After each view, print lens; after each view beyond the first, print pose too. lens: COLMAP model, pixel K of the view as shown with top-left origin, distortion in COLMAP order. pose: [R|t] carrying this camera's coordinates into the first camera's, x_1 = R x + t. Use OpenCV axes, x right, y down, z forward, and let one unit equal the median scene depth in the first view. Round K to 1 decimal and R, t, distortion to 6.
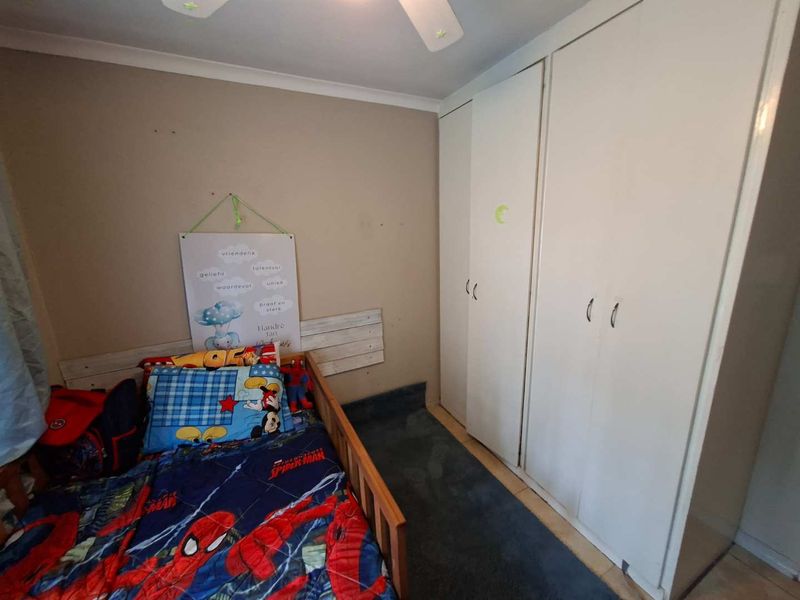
lens RADIAL K [[314.7, 0, 405.5], [0, 314.7, 297.9], [0, 0, 1]] dist [-0.002046, -0.000006]
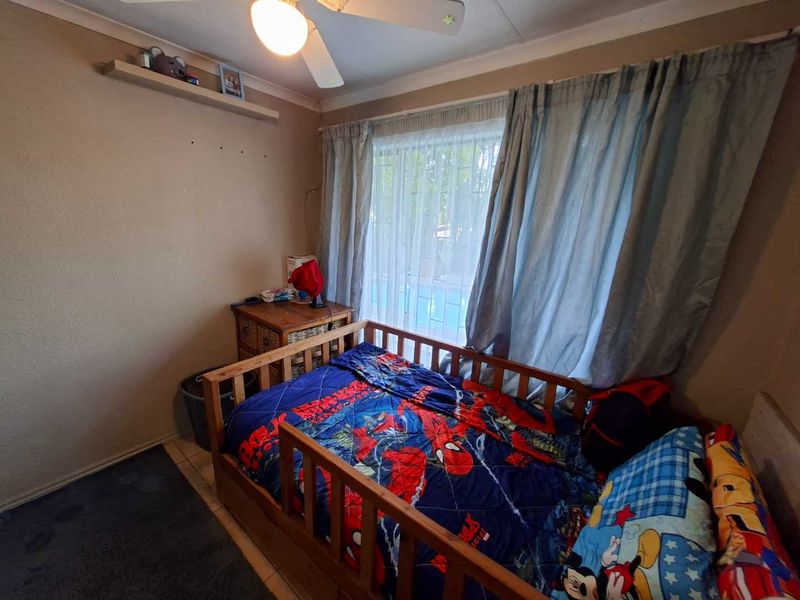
lens RADIAL K [[314.1, 0, 400.8], [0, 314.1, 296.1], [0, 0, 1]] dist [0.000519, 0.000335]
pose [[-0.896983, 0.090422, -0.432718, 0.034460], [-0.123522, 0.888601, 0.441735, -0.239230], [0.424457, 0.449679, -0.785891, 1.077578]]
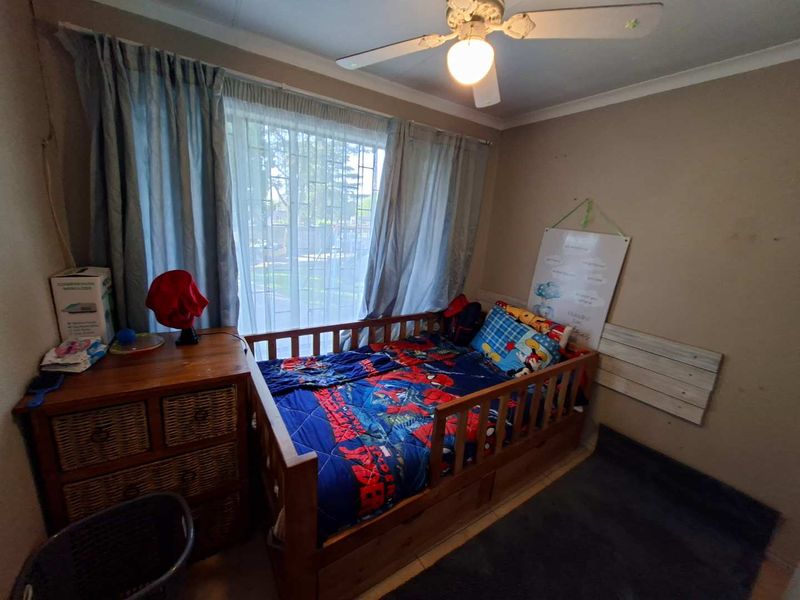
lens RADIAL K [[314.7, 0, 405.5], [0, 314.7, 297.9], [0, 0, 1]] dist [-0.002046, -0.000006]
pose [[0.110115, 0.266517, -0.957519, 0.673533], [-0.300993, 0.927082, 0.223431, -0.038088], [0.947248, 0.263604, 0.182305, 0.228800]]
